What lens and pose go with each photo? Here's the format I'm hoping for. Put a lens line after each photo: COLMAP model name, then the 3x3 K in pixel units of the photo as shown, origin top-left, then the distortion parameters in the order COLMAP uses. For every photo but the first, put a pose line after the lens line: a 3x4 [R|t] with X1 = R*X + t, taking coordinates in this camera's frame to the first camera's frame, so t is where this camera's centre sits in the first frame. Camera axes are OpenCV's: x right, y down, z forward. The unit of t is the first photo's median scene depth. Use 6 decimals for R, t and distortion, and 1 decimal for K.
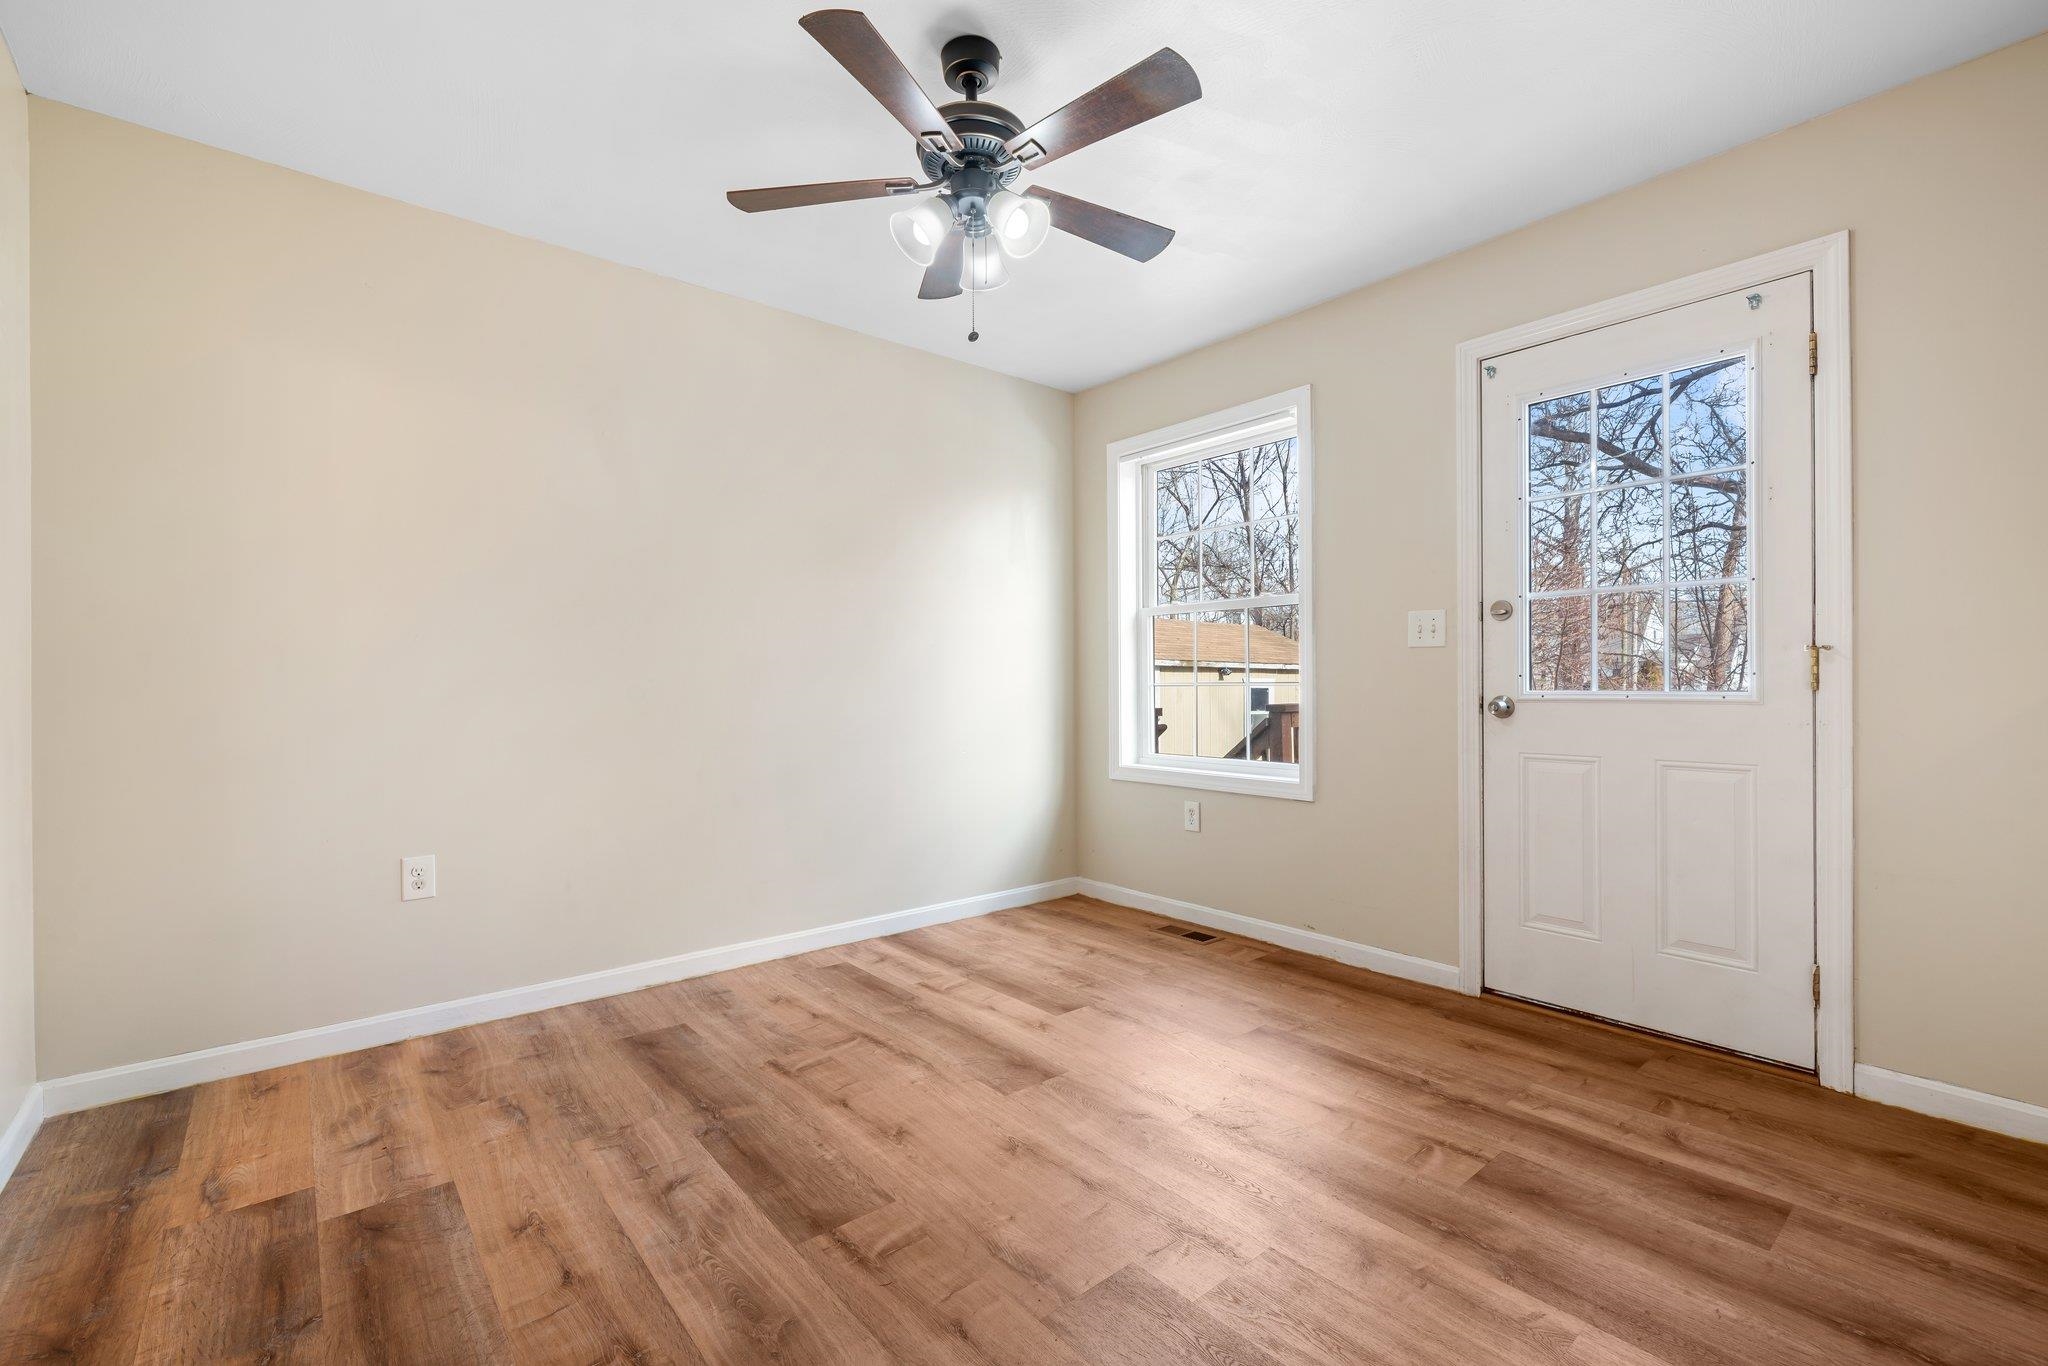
lens RADIAL K [[892.7, 0, 1031.9], [0, 892.7, 680.6], [0, 0, 1]] dist [-0.002412, 0.002729]
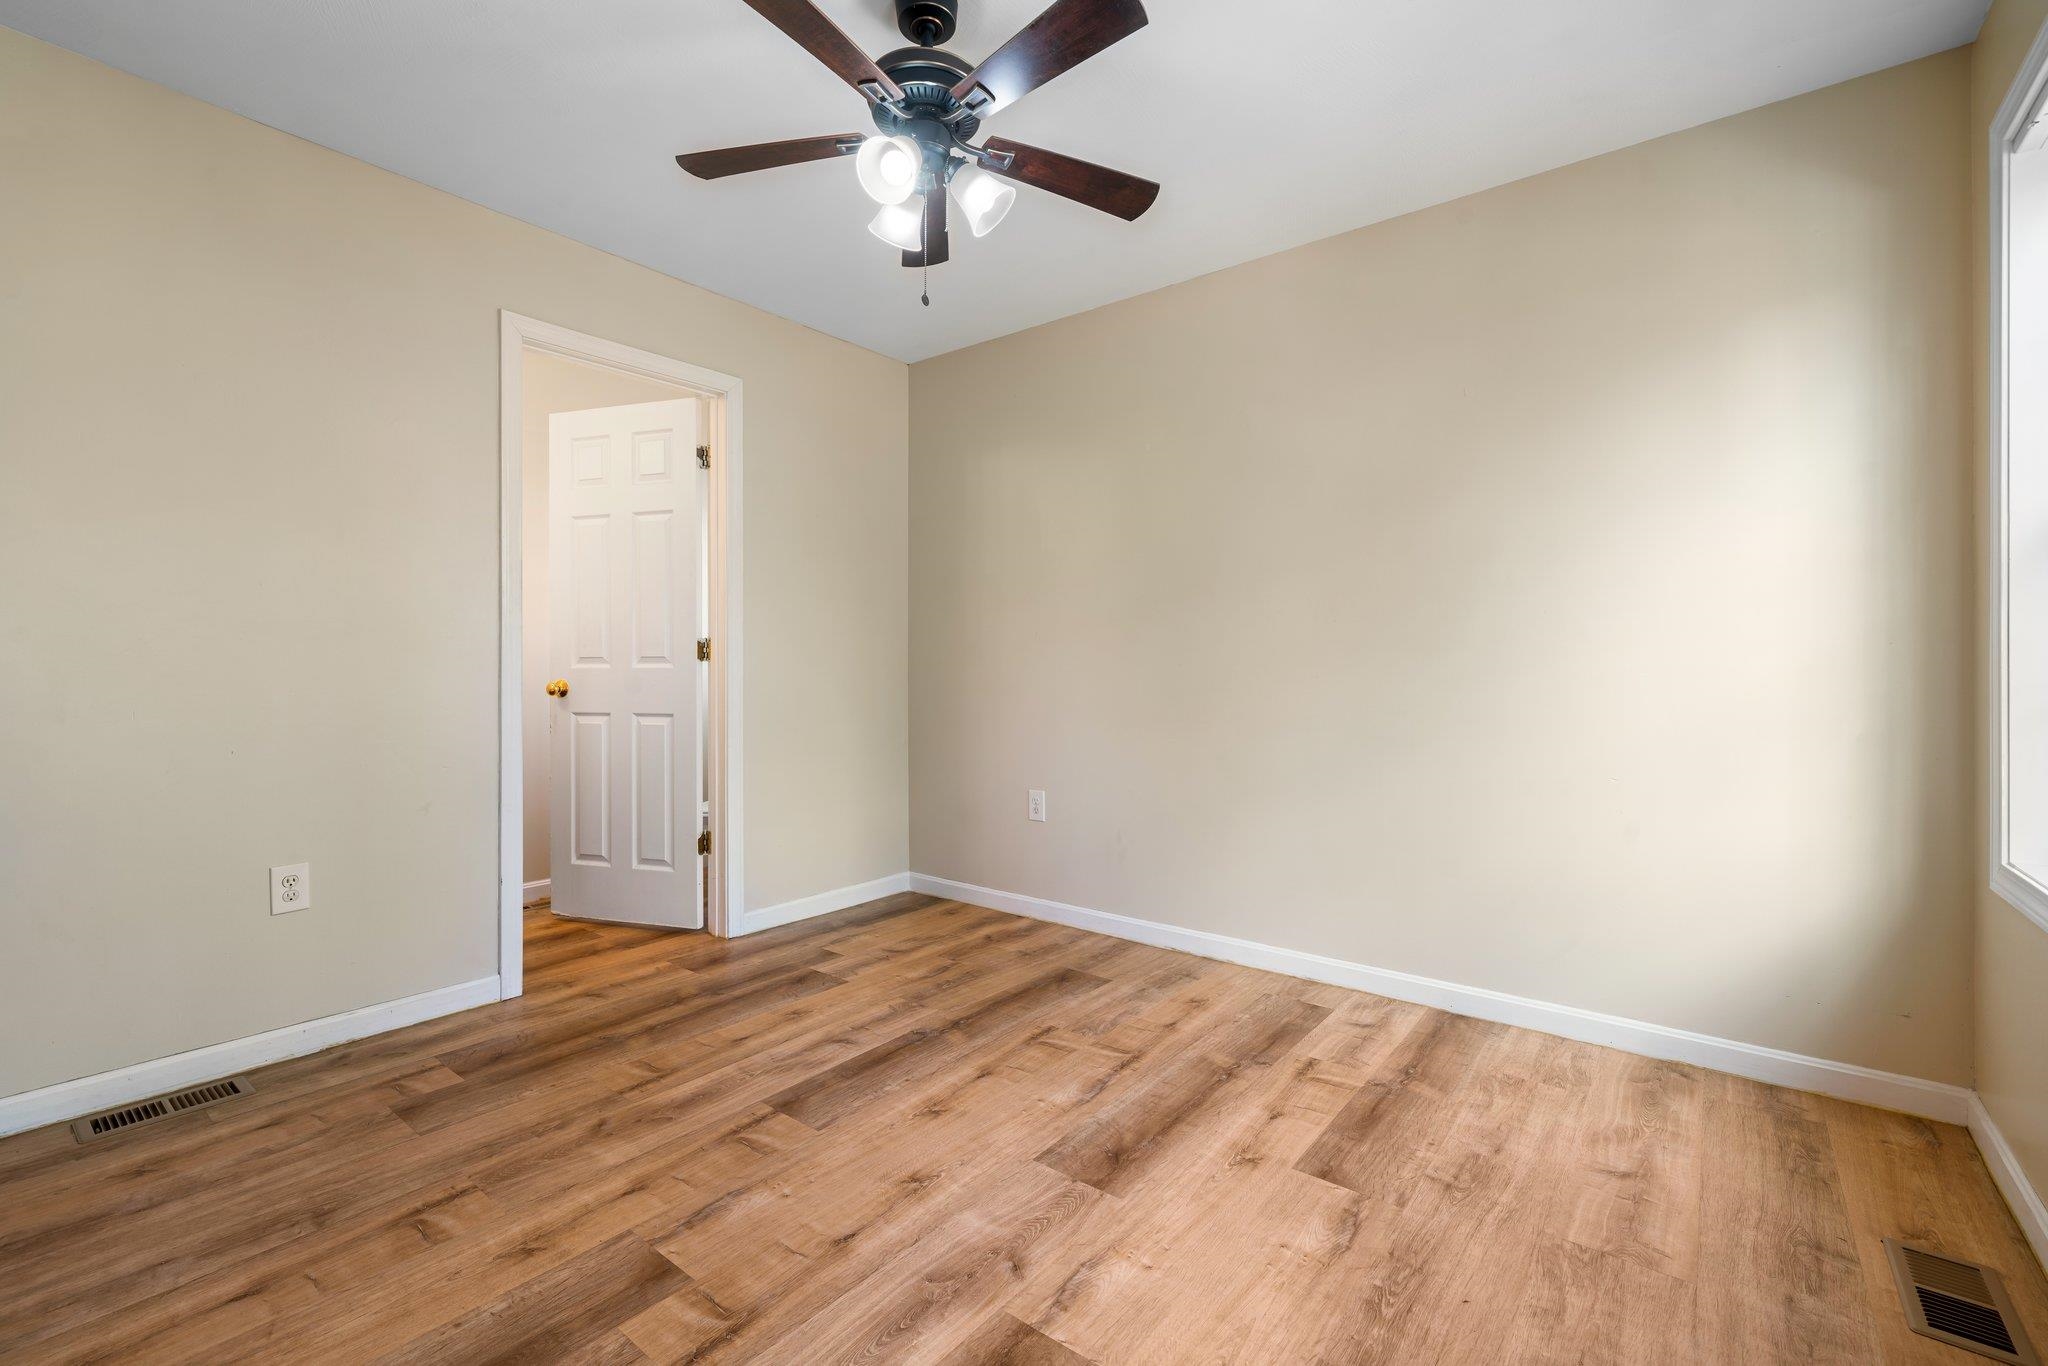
lens RADIAL K [[892.7, 0, 1054.1], [0, 892.7, 654.8], [0, 0, 1]] dist [-0.002412, 0.002729]
pose [[0.204240, -0.008214, -0.978886, 0.737271], [-0.002403, 0.999958, -0.008892, -0.007126], [0.978918, 0.004168, 0.204212, 0.767948]]
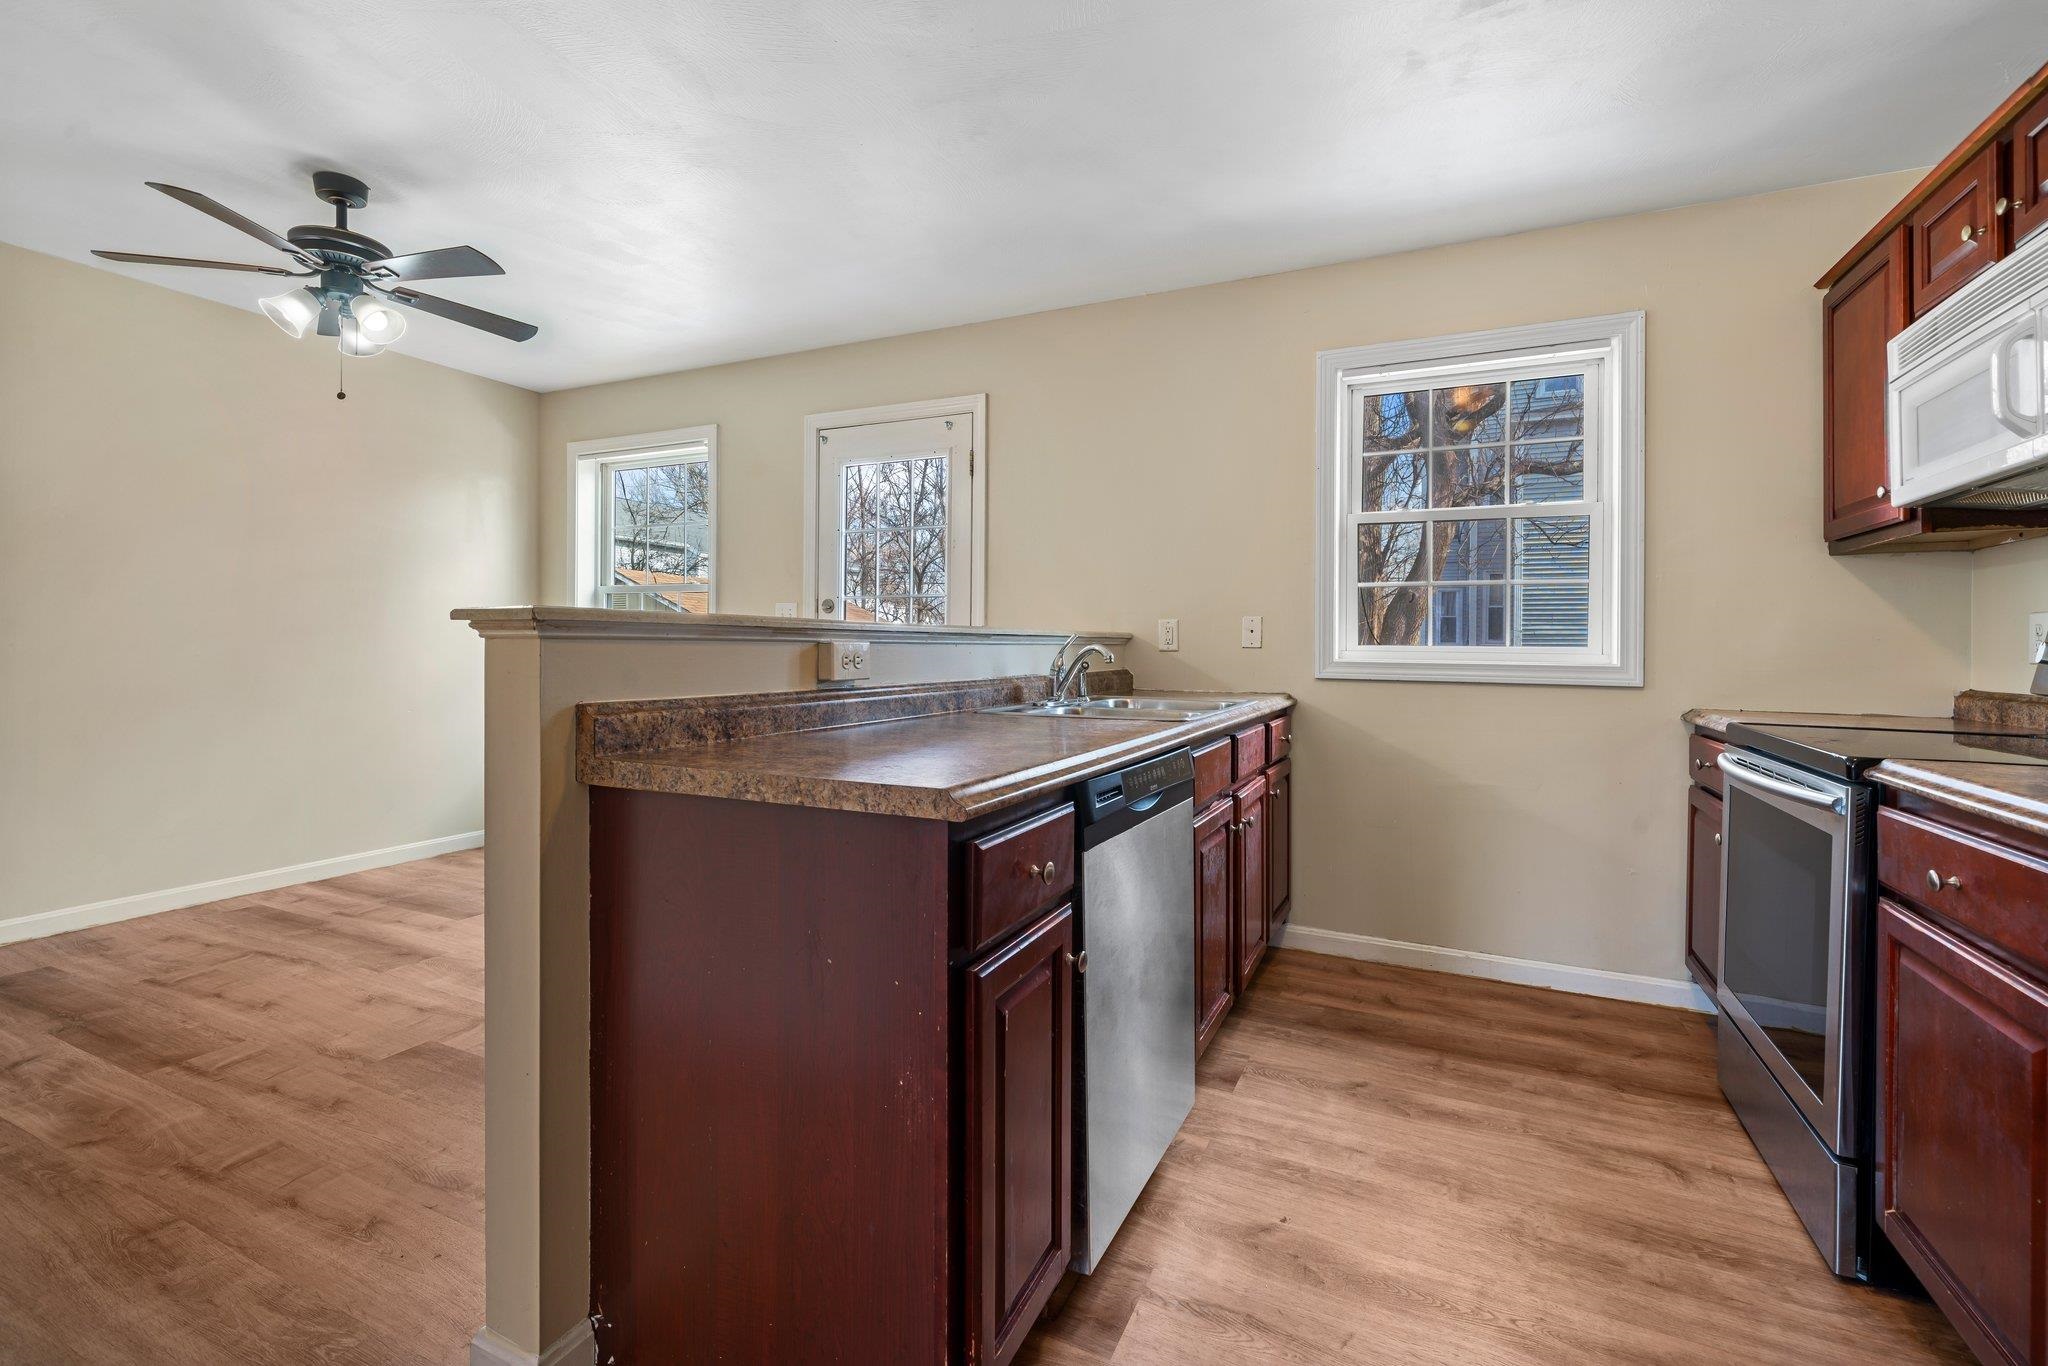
lens RADIAL K [[892.7, 0, 1030.3], [0, 892.7, 640.5], [0, 0, 1]] dist [-0.002412, 0.002729]
pose [[0.909501, 0.012055, 0.415527, 0.261295], [-0.013110, 0.999914, -0.000313, -0.029945], [-0.415495, -0.005163, 0.909581, -0.528727]]
